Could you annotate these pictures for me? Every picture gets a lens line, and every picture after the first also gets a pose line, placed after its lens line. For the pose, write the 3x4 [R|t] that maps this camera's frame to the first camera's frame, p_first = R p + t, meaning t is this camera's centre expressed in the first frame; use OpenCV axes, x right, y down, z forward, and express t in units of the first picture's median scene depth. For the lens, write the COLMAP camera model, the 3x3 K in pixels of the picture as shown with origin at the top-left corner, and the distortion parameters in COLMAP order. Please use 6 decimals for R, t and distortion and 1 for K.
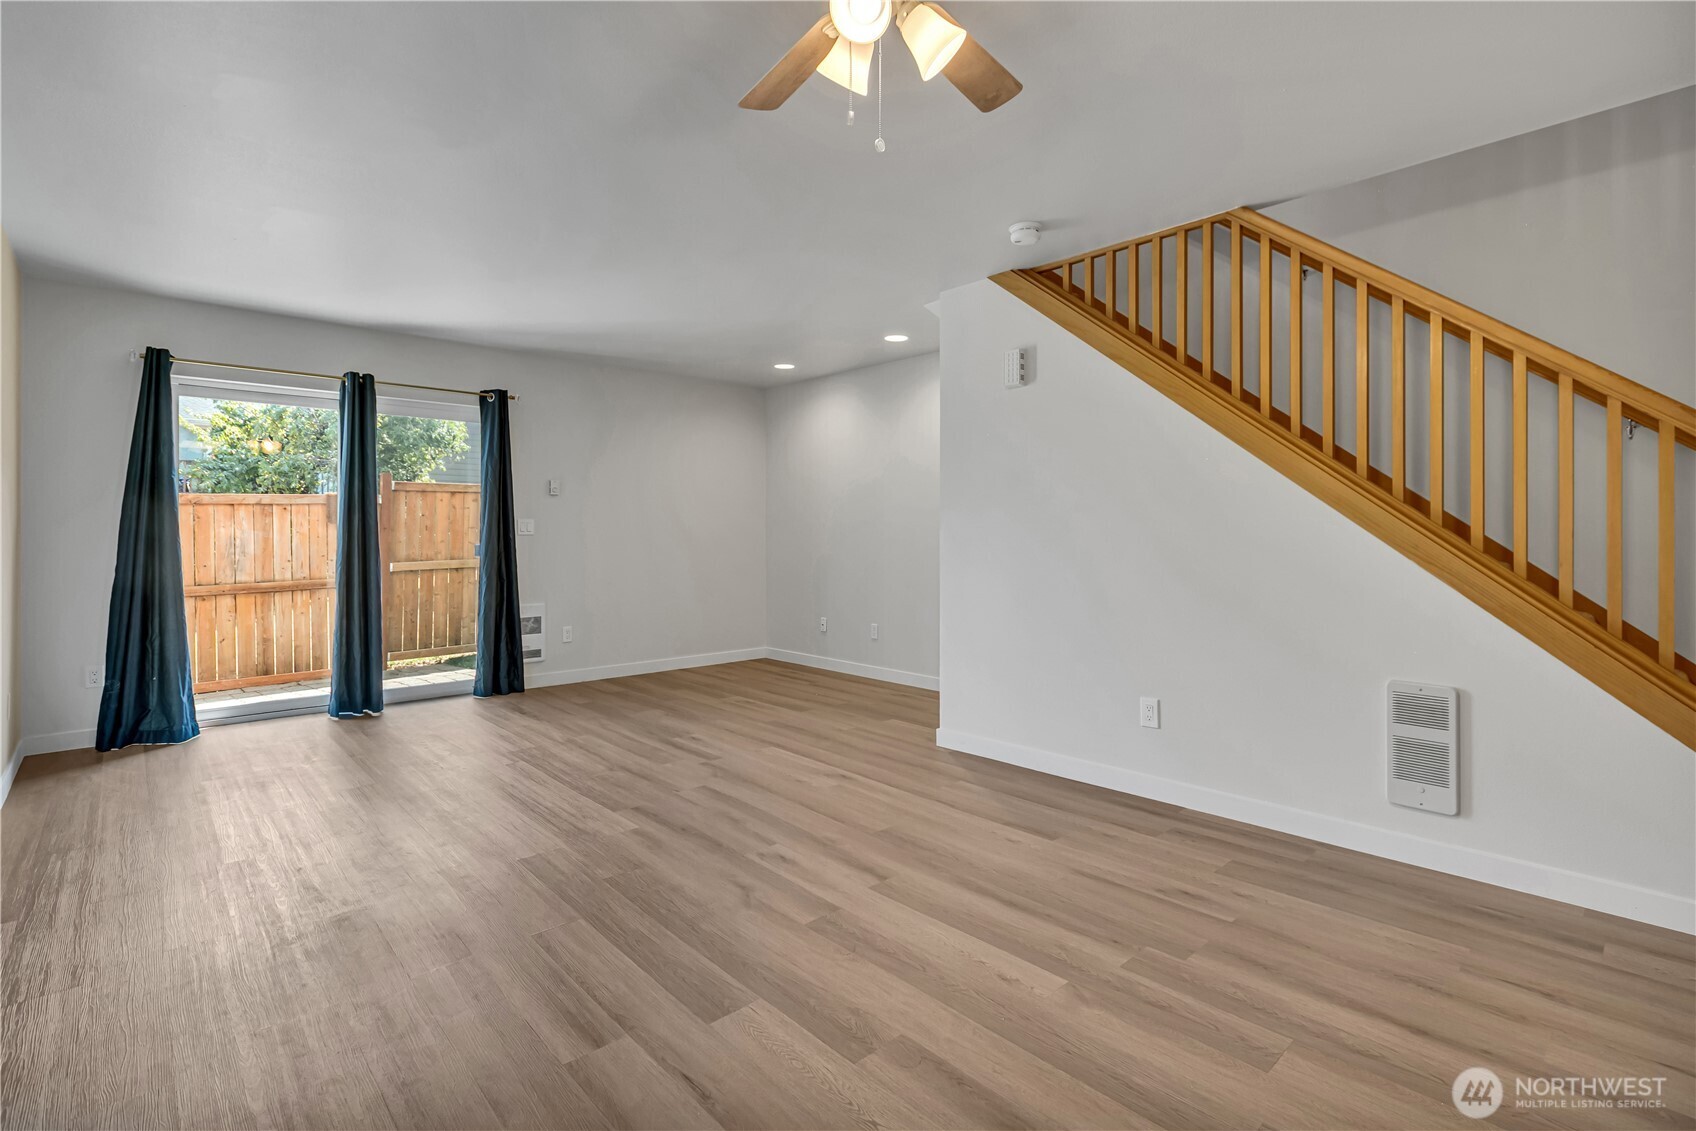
lens RADIAL K [[785.3, 0, 854.3], [0, 785.3, 534.3], [0, 0, 1]] dist [-0.004721, 0.000587]
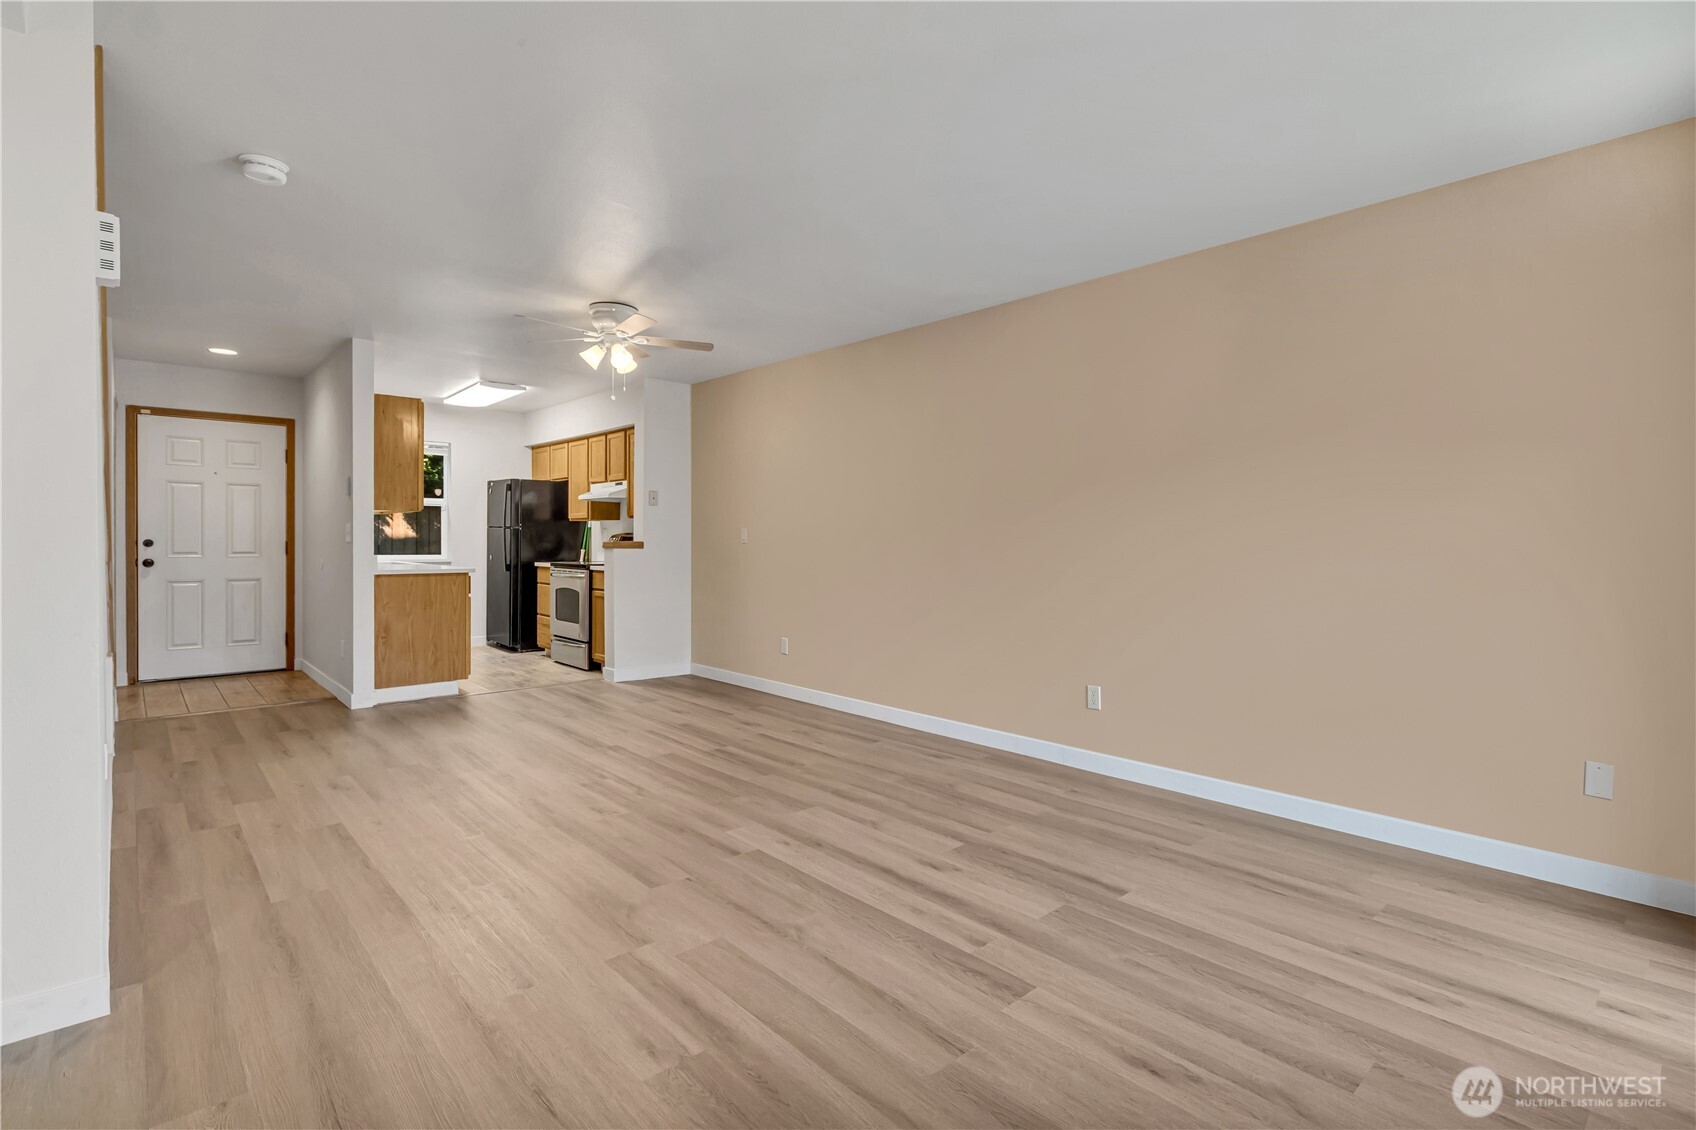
lens RADIAL K [[807.2, 0, 865.2], [0, 807.2, 546.5], [0, 0, 1]] dist [-0.002651, 0.001210]
pose [[-0.999978, -0.006571, 0.000330, -0.319876], [-0.006568, 0.999955, 0.006851, -0.002155], [-0.000375, 0.006848, -0.999976, 1.442215]]
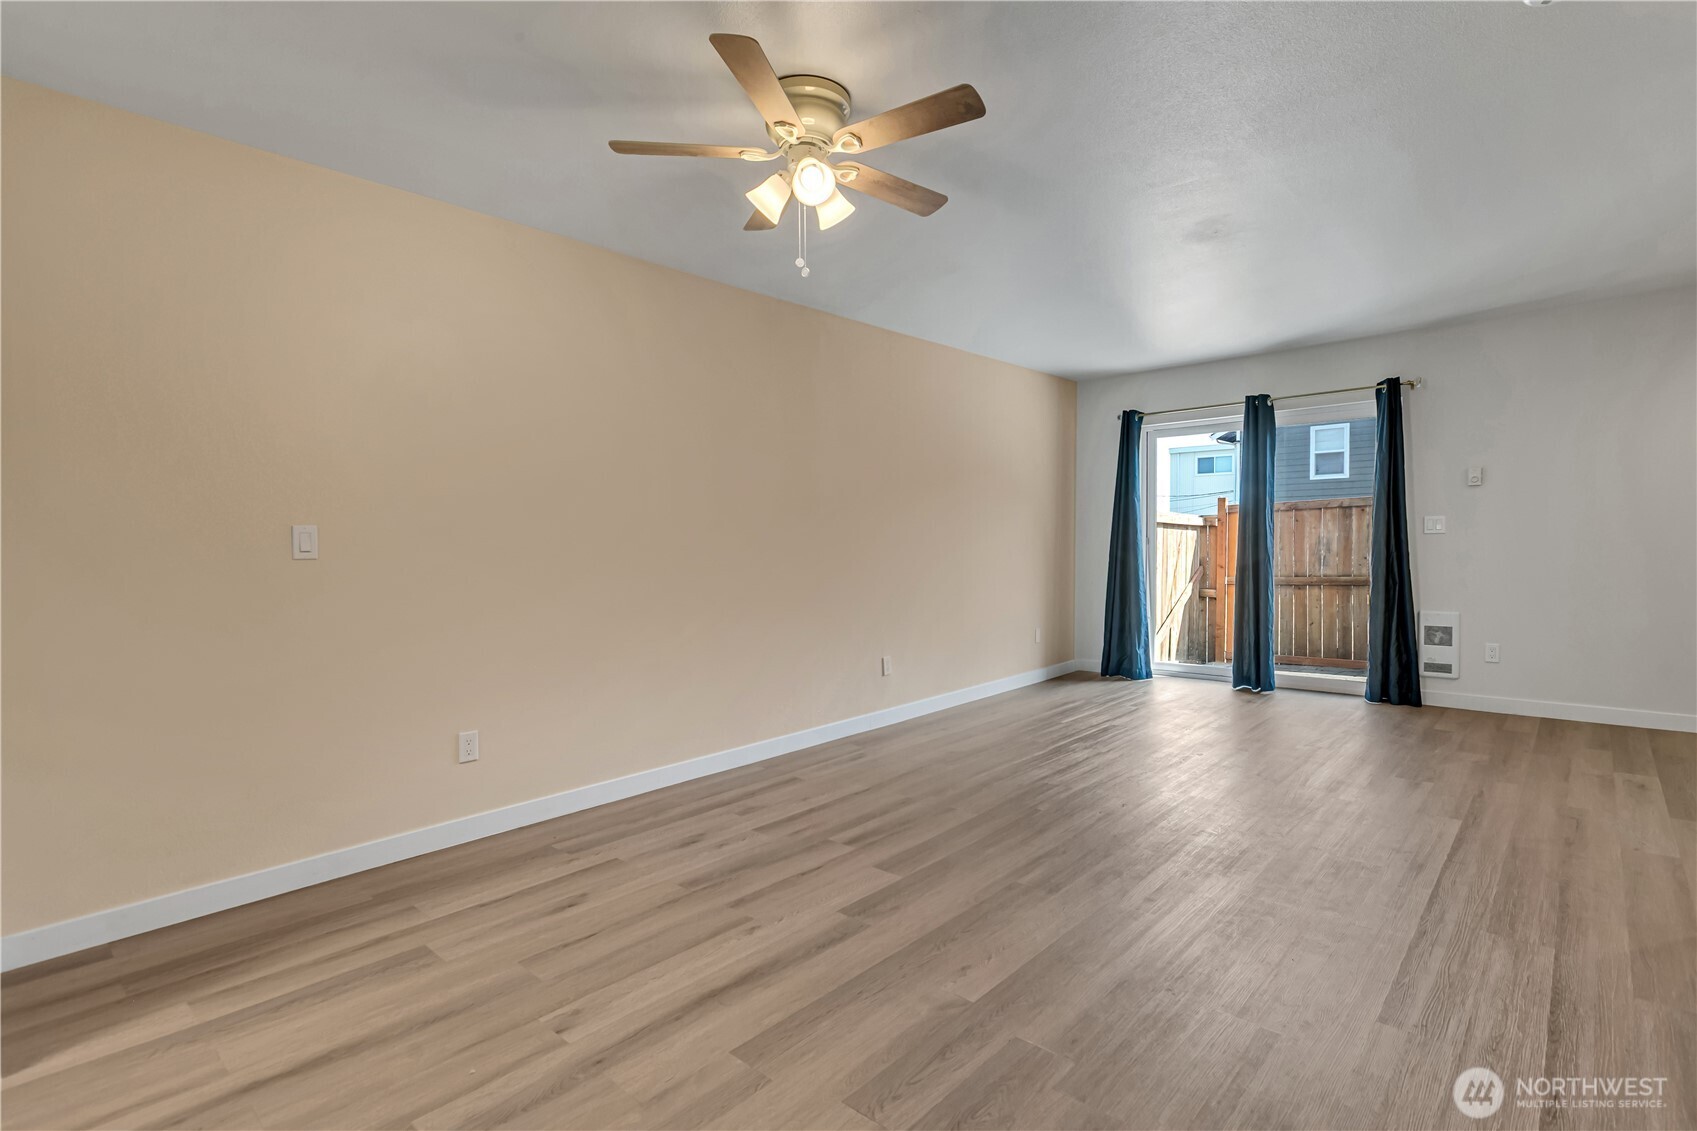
lens RADIAL K [[807.7, 0, 866.4], [0, 807.7, 570.6], [0, 0, 1]] dist [-0.002651, 0.001210]
pose [[0.095589, 0.035870, -0.994774, 0.579742], [0.017620, 0.999133, 0.037720, -0.004219], [0.995265, -0.021134, 0.094874, 0.364817]]
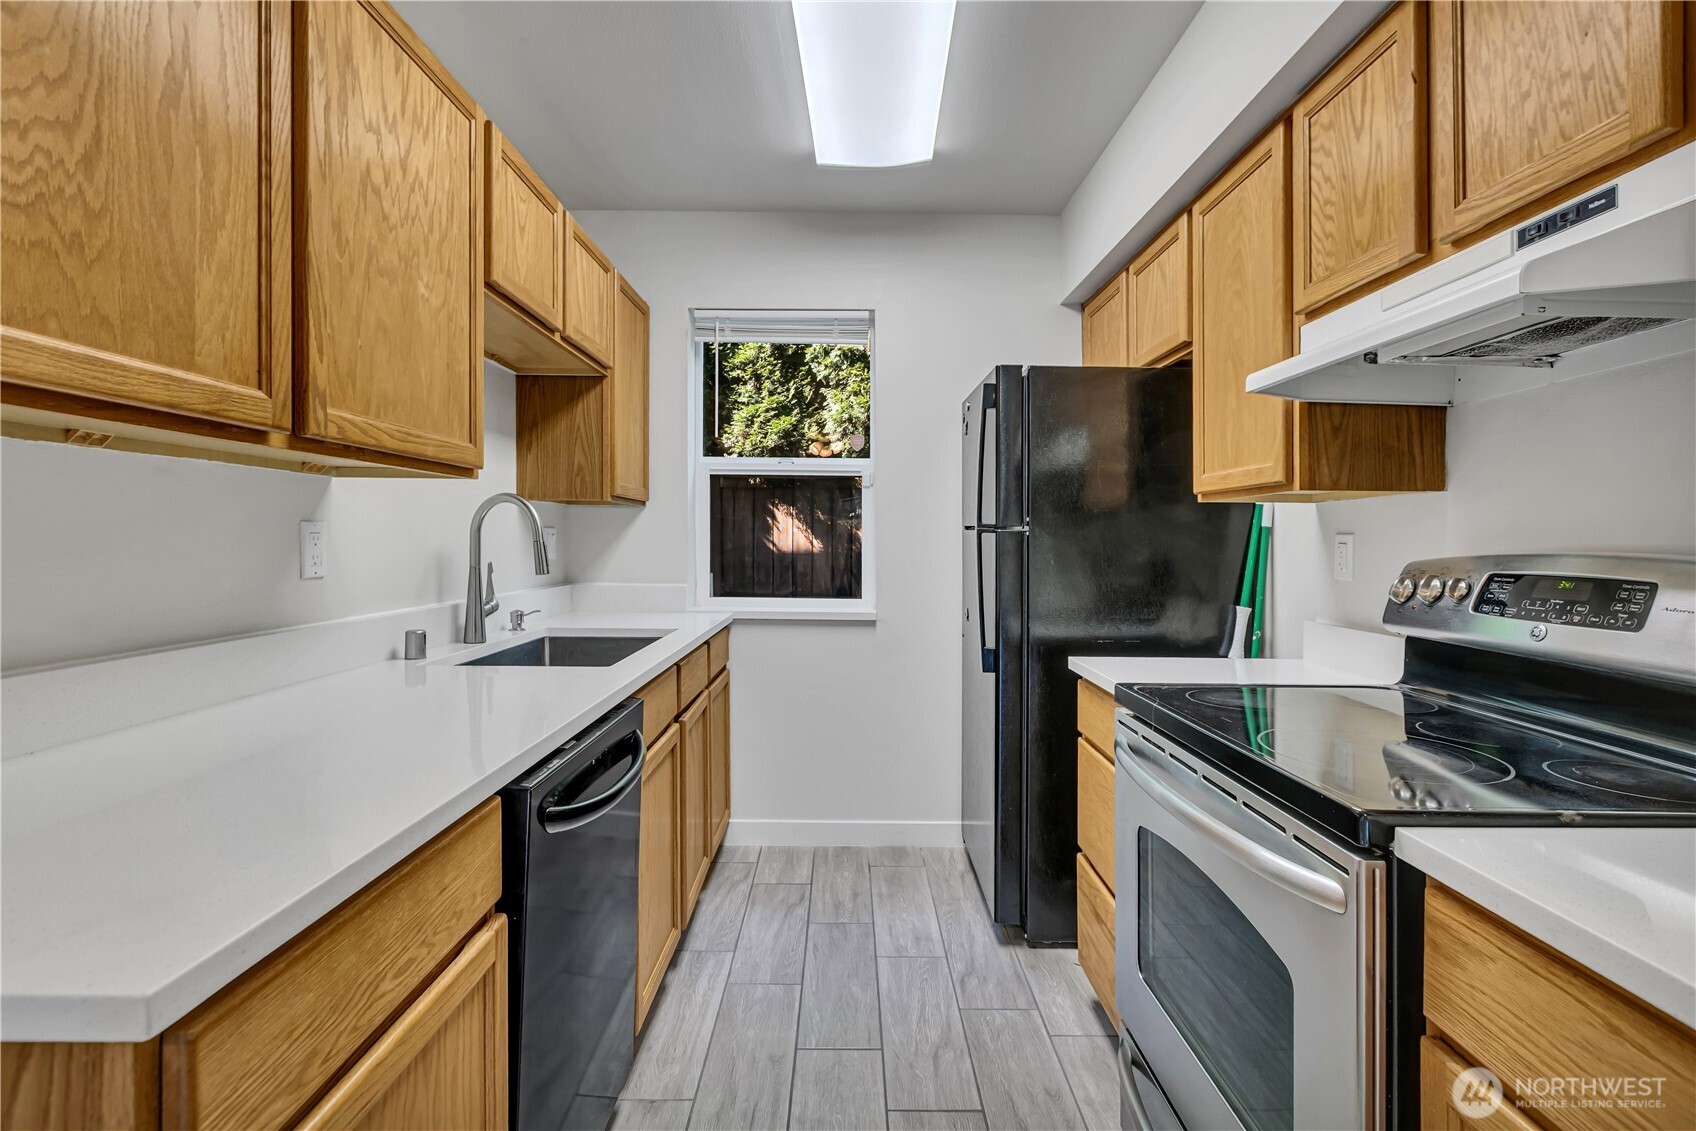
lens RADIAL K [[785.3, 0, 856.2], [0, 785.3, 536.8], [0, 0, 1]] dist [-0.004721, 0.000587]
pose [[-0.739032, -0.006740, 0.673636, 0.186167], [-0.012177, 0.999920, -0.003354, -0.019159], [-0.673560, -0.010682, -0.739055, 0.098933]]
